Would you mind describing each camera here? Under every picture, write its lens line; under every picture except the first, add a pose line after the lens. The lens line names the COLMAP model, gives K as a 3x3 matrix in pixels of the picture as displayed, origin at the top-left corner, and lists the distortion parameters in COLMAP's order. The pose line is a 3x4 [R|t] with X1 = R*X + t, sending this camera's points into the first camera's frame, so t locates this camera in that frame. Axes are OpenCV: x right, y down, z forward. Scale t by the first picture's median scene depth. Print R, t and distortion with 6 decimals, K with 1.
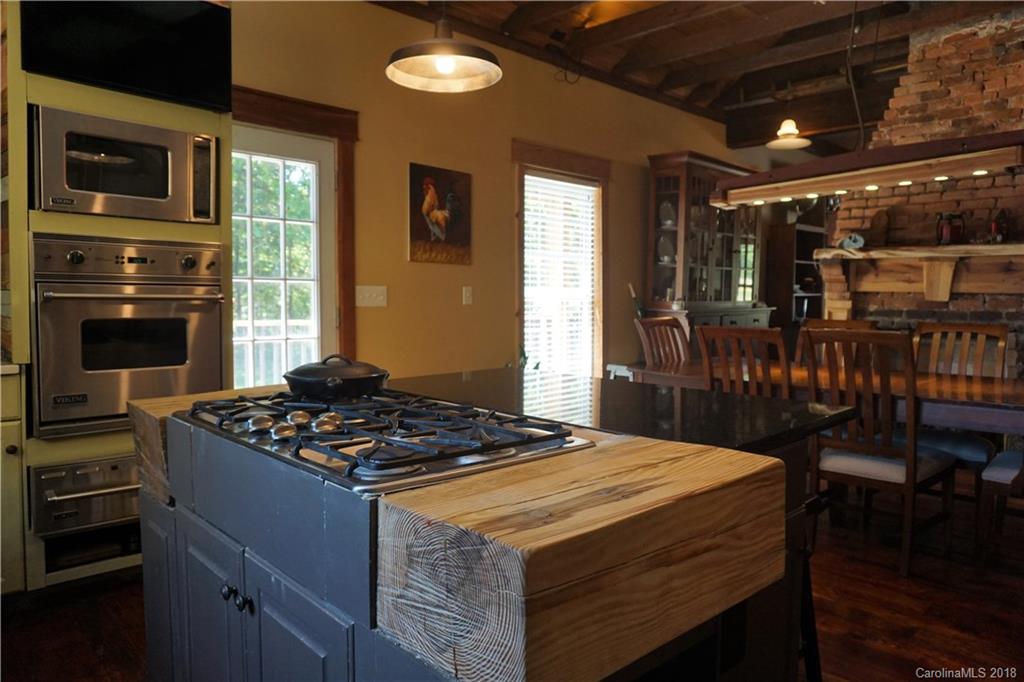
lens RADIAL K [[692.8, 0, 513.5], [0, 692.8, 340.9], [0, 0, 1]] dist [-0.025685, 0.022104]
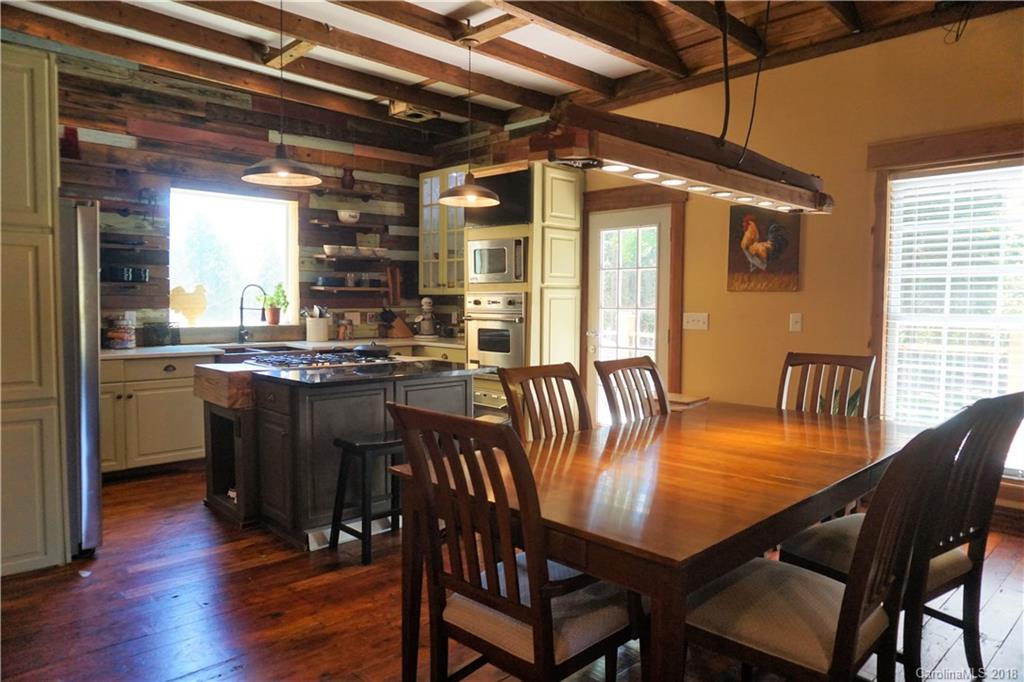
lens RADIAL K [[692.8, 0, 511.6], [0, 692.8, 342.2], [0, 0, 1]] dist [-0.025685, 0.022104]
pose [[0.009843, 0.046262, -0.998881, 0.893582], [-0.069334, 0.996557, 0.045471, -0.052155], [0.997545, 0.068808, 0.013017, 0.564824]]
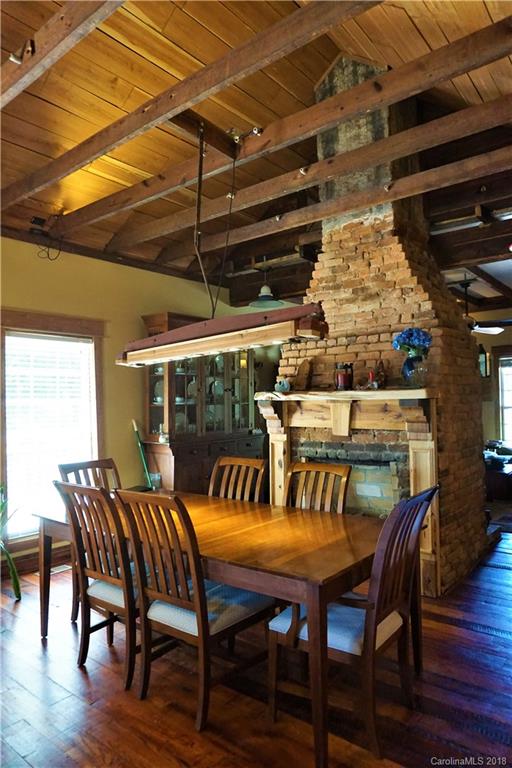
lens RADIAL K [[519.6, 0, 253.6], [0, 519.6, 382.0], [0, 0, 1]] dist [-0.025685, 0.022104]
pose [[0.994050, -0.021266, 0.106827, 0.361873], [0.032552, 0.993935, -0.105042, -0.059641], [-0.103946, 0.107895, 0.988713, 0.103895]]
